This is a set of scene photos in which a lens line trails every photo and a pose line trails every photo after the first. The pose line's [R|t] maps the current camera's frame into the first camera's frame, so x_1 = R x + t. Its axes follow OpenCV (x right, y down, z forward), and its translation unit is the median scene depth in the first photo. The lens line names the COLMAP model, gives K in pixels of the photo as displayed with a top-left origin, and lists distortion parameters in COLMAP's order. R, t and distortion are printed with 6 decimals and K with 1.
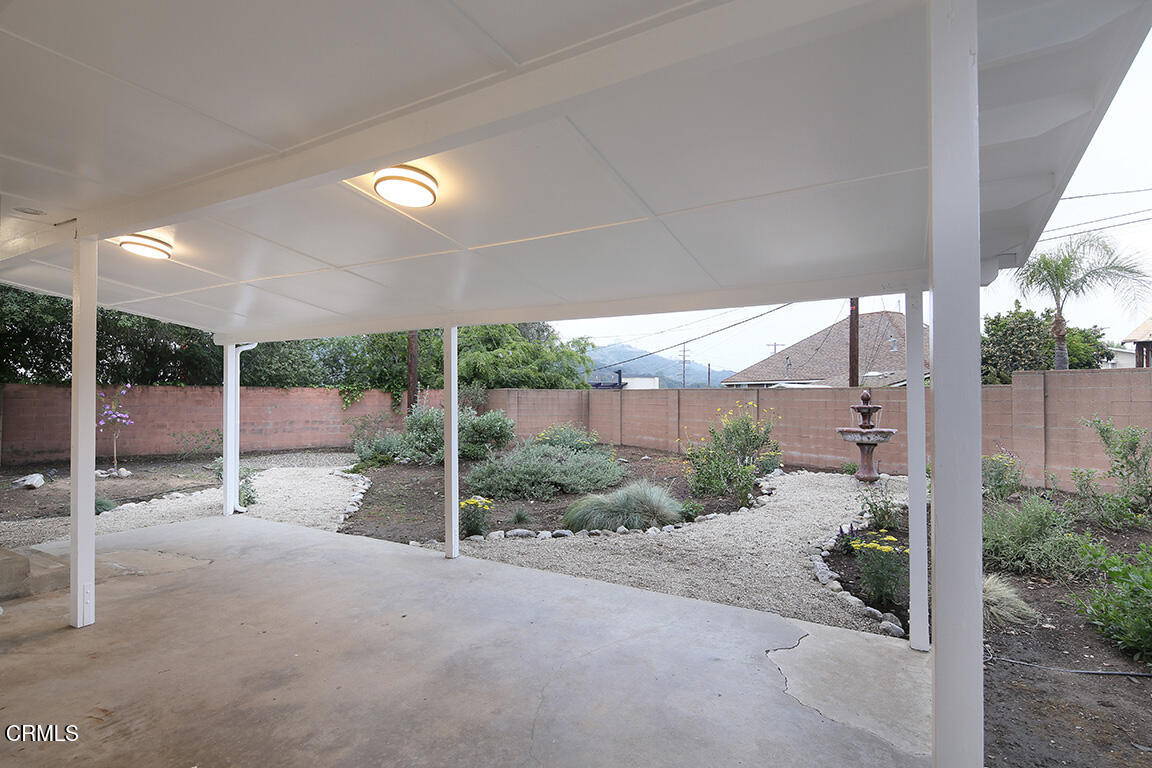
lens RADIAL K [[559.2, 0, 566.3], [0, 559.2, 415.6], [0, 0, 1]] dist [0.008870, -0.005593]
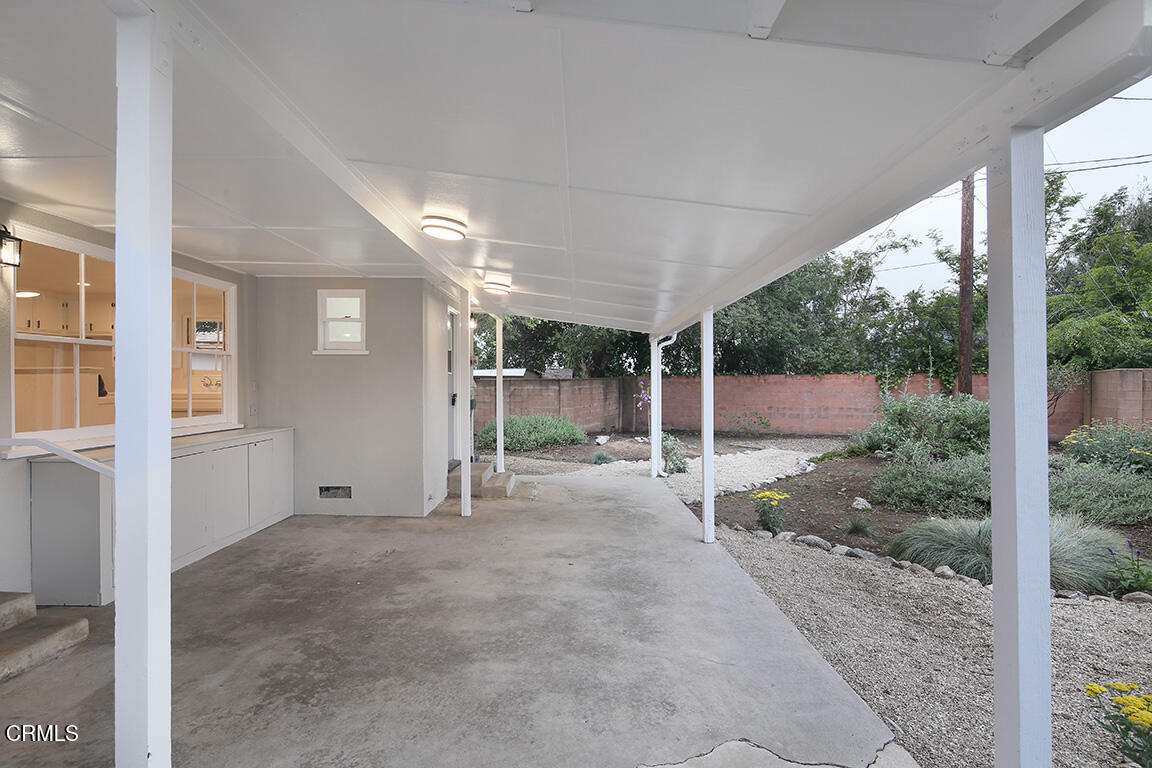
lens RADIAL K [[559.2, 0, 568.3], [0, 559.2, 384.0], [0, 0, 1]] dist [0.008870, -0.005593]
pose [[0.487831, -0.008495, -0.872897, 0.532193], [-0.021647, 0.999527, -0.021826, -0.001338], [0.872670, 0.029543, 0.487417, 0.280757]]
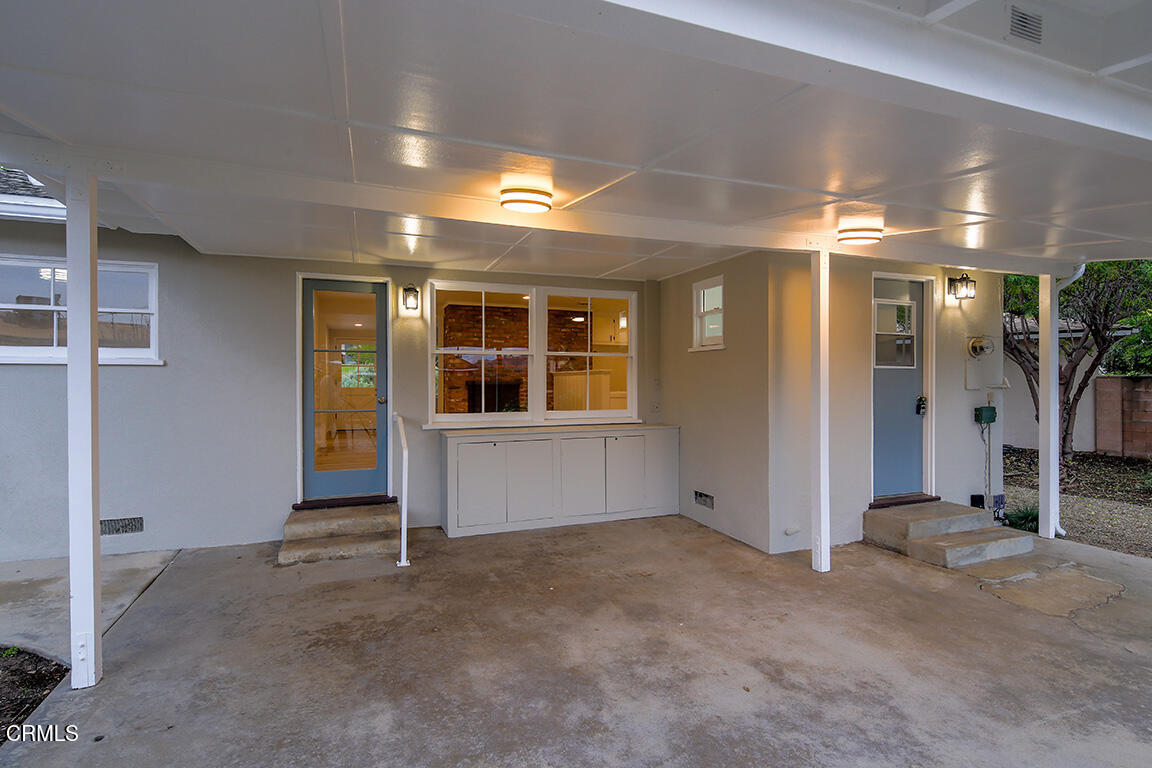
lens RADIAL K [[559.2, 0, 568.6], [0, 559.2, 381.2], [0, 0, 1]] dist [0.008870, -0.005593]
pose [[-0.631637, -0.010063, -0.775199, 0.285972], [-0.030575, 0.999461, 0.011938, -0.023298], [0.774661, 0.031243, -0.631604, 0.885192]]
